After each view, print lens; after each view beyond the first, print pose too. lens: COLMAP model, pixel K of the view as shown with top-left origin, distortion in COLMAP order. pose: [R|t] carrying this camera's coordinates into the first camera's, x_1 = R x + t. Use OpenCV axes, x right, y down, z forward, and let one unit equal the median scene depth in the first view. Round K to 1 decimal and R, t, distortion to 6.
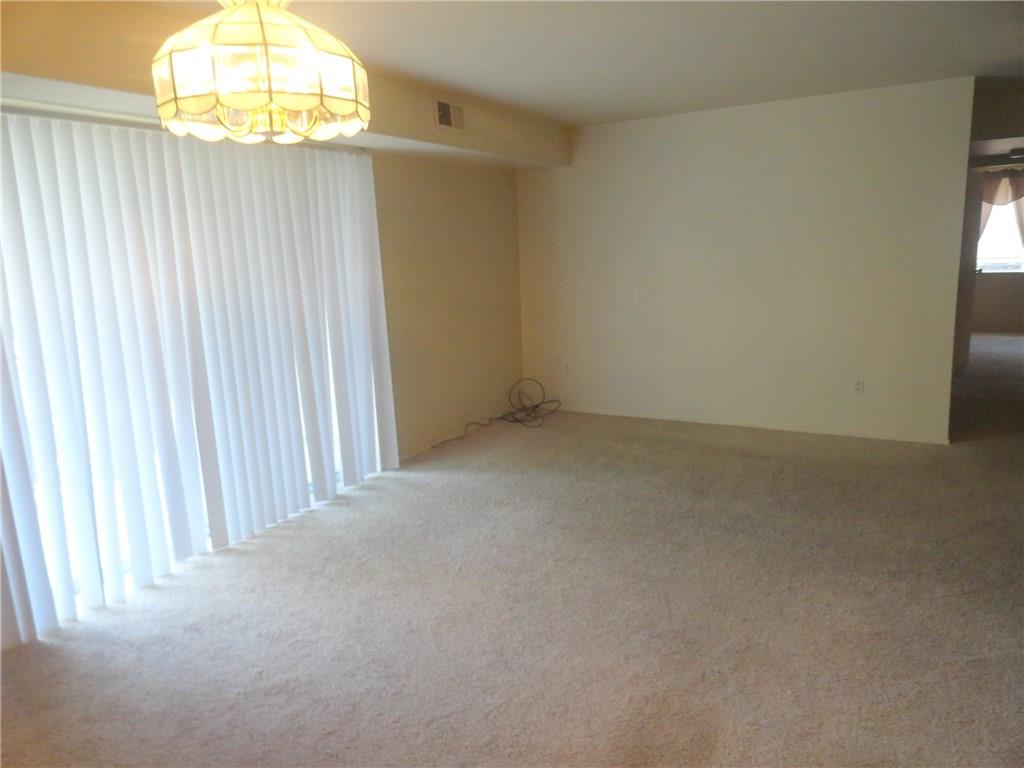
lens RADIAL K [[714.7, 0, 512.9], [0, 714.7, 385.9], [0, 0, 1]] dist [0.010868, 0.007519]
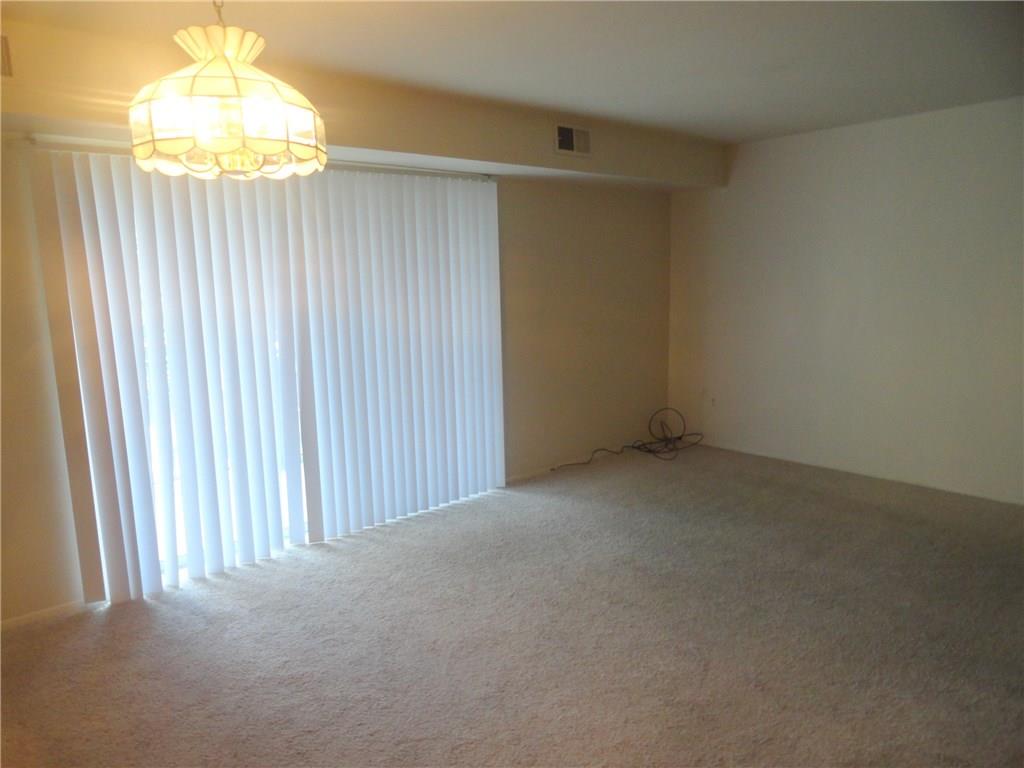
lens RADIAL K [[714.7, 0, 511.7], [0, 714.7, 384.4], [0, 0, 1]] dist [0.010868, 0.007519]
pose [[0.946204, 0.064032, -0.317171, 0.209692], [-0.073725, 0.997104, -0.018642, -0.015334], [0.315058, 0.041023, 0.948185, 0.051197]]
